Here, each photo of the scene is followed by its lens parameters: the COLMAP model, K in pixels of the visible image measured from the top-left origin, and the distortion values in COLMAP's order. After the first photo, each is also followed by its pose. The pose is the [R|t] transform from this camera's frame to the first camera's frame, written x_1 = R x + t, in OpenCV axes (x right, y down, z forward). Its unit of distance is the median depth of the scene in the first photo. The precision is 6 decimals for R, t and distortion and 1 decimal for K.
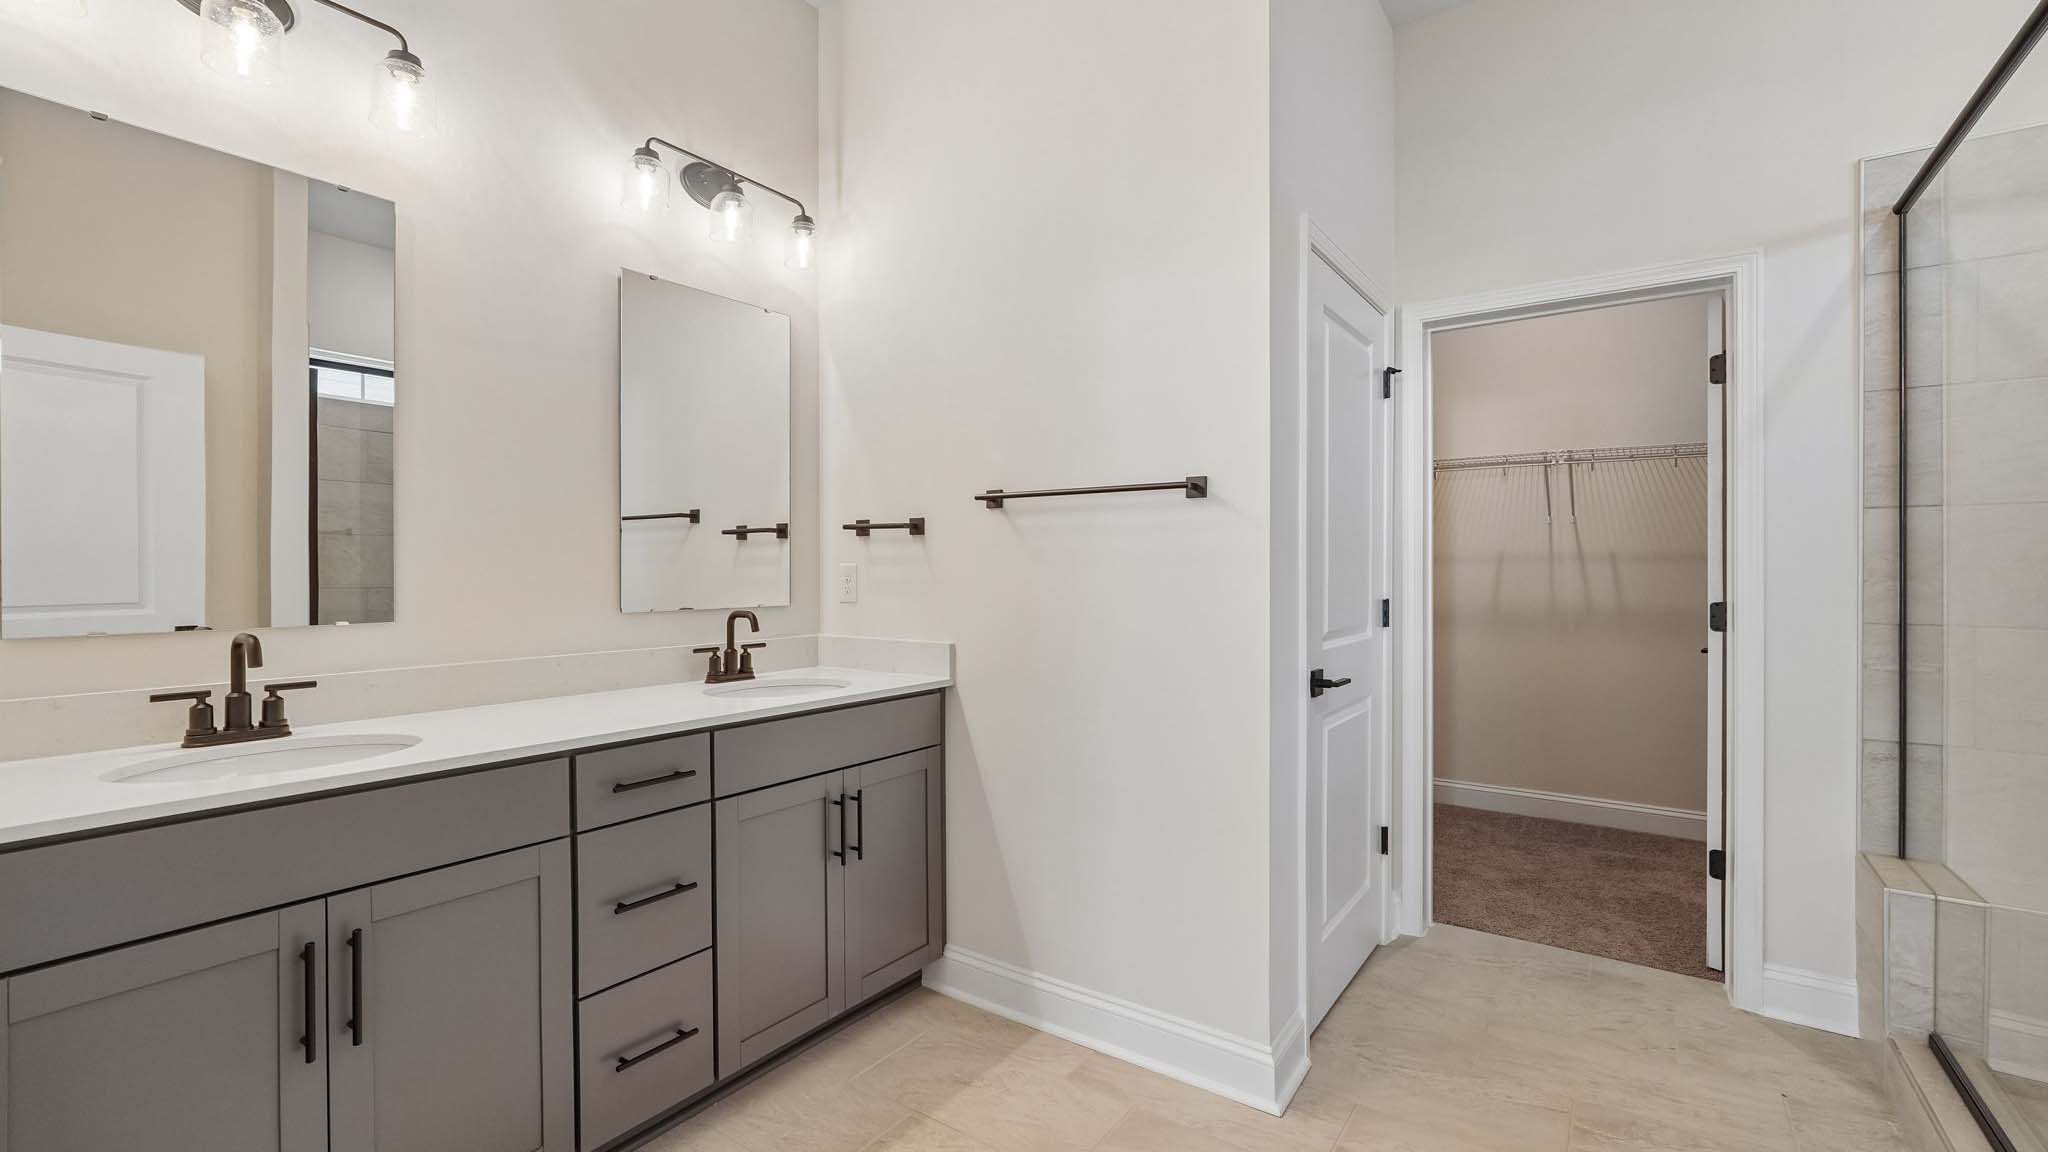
lens RADIAL K [[875.6, 0, 1024.6], [0, 875.6, 568.4], [0, 0, 1]] dist [-0.010512, 0.001360]
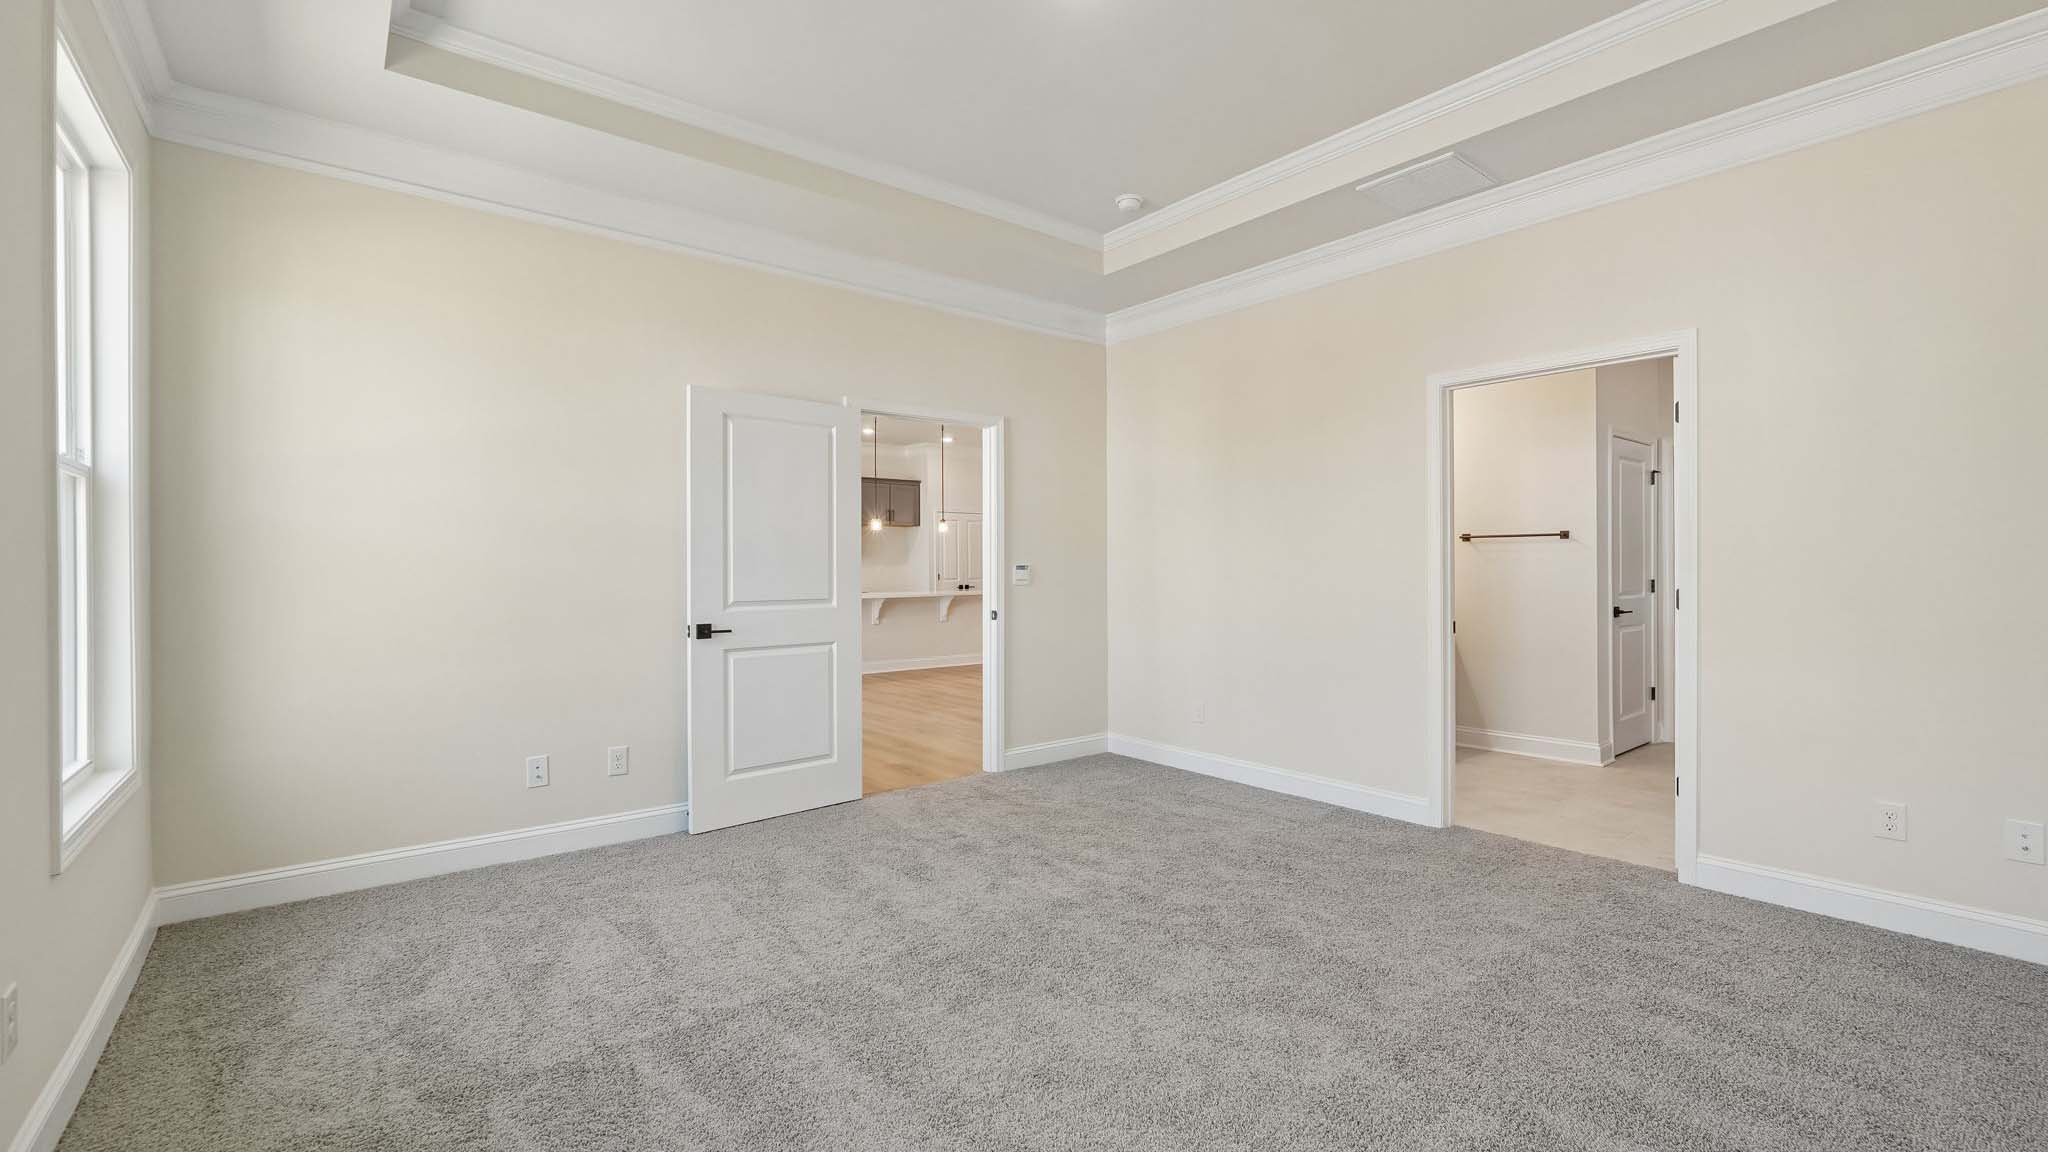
lens RADIAL K [[875.6, 0, 1024.6], [0, 875.6, 568.4], [0, 0, 1]] dist [-0.010512, 0.001360]
pose [[0.964313, -0.006778, -0.264677, -0.592479], [0.007722, 0.999967, 0.002525, -0.009680], [0.264651, -0.004479, 0.964334, -1.718410]]
